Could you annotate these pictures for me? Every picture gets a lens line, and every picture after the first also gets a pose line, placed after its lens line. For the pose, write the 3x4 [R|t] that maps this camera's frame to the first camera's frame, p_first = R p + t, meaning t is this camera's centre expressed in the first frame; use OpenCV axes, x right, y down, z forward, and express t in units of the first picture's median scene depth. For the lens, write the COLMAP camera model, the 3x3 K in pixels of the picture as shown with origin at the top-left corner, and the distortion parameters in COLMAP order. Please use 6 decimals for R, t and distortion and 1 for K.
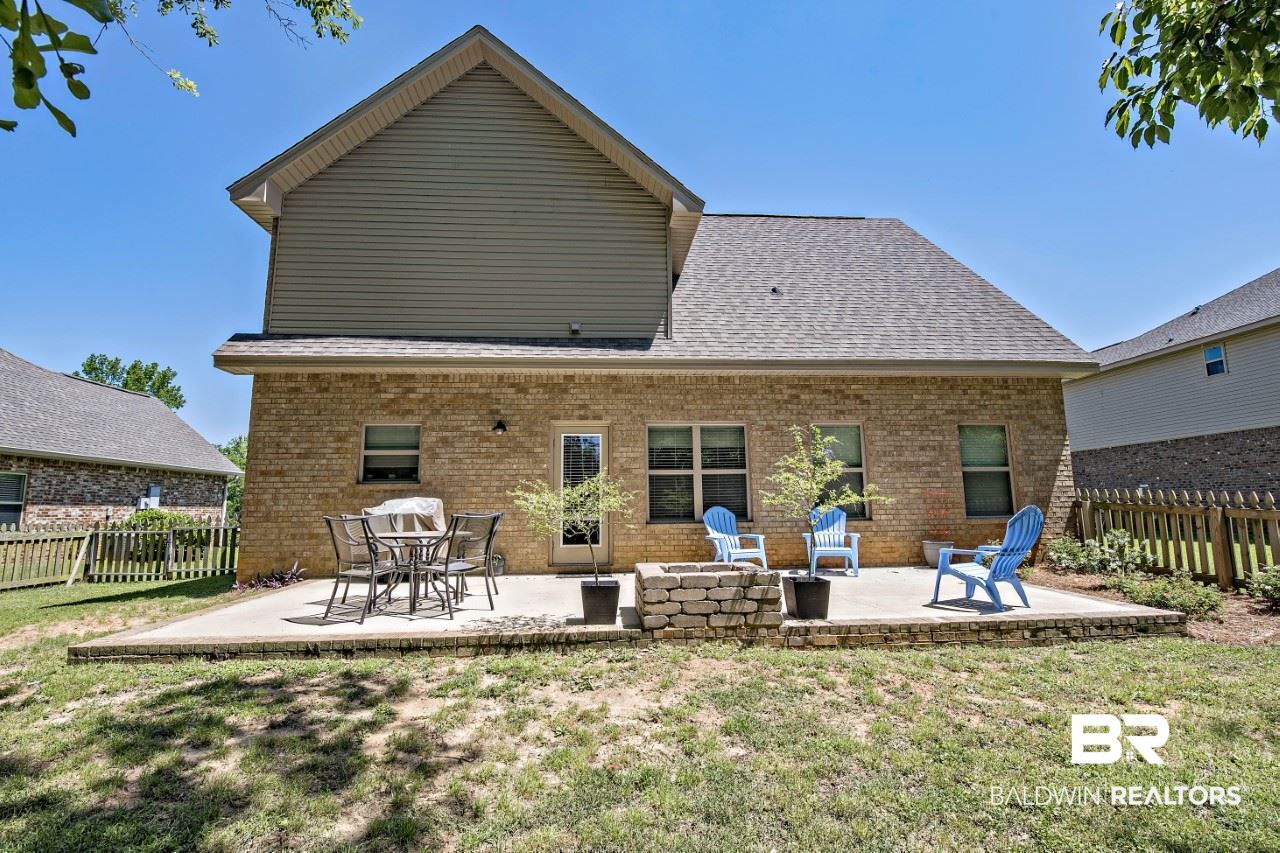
lens RADIAL K [[551.8, 0, 635.7], [0, 551.8, 436.3], [0, 0, 1]] dist [-0.007644, -0.004811]
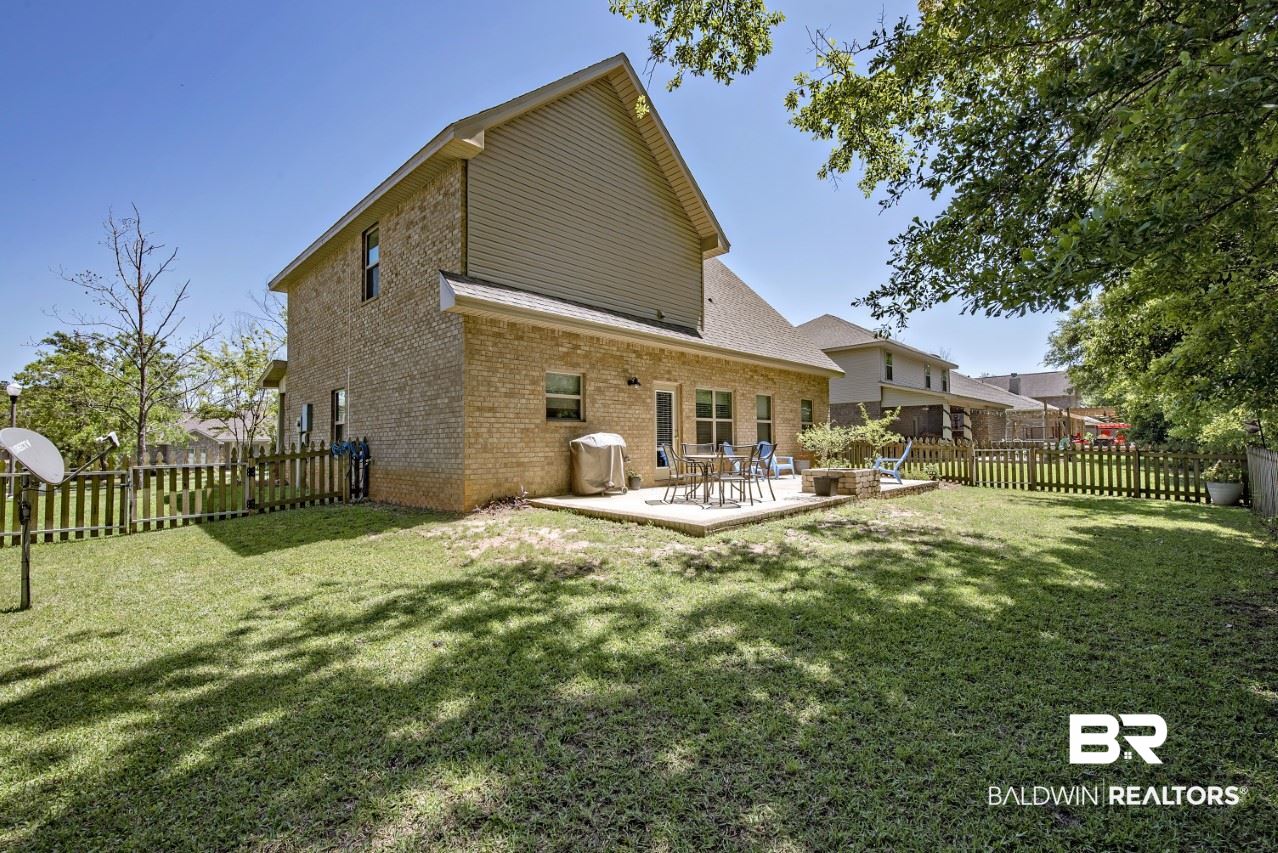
lens RADIAL K [[550.9, 0, 641.1], [0, 550.9, 423.6], [0, 0, 1]] dist [-0.007644, -0.004811]
pose [[0.746816, 0.029444, 0.664378, -1.081874], [-0.091700, 0.994036, 0.059025, 0.001743], [-0.658678, -0.105004, 0.745062, -0.034872]]
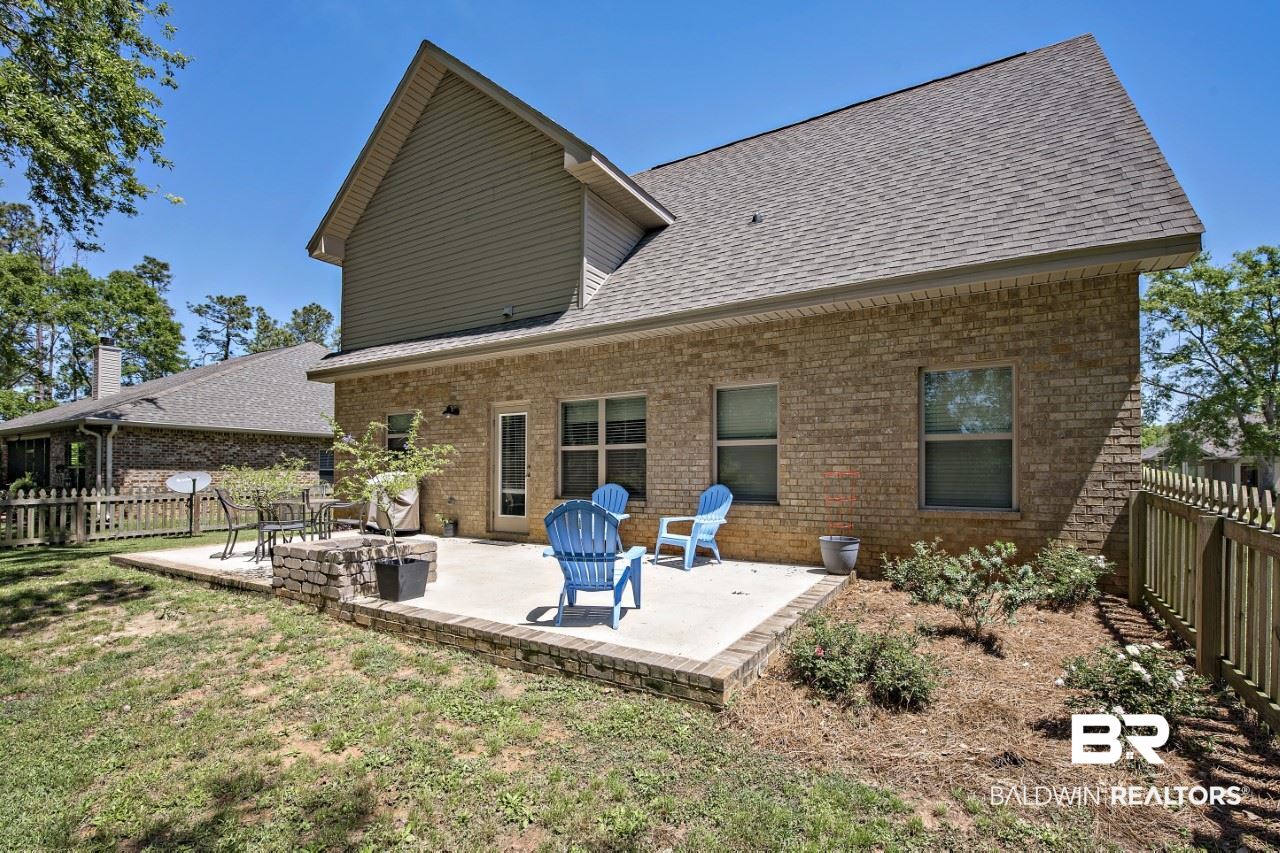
lens RADIAL K [[551.8, 0, 653.0], [0, 551.8, 473.2], [0, 0, 1]] dist [-0.007644, -0.004811]
pose [[0.832503, 0.013221, -0.553863, 0.715796], [0.059854, 0.991718, 0.113637, 0.005675], [0.550778, -0.127754, 0.824816, 0.250373]]
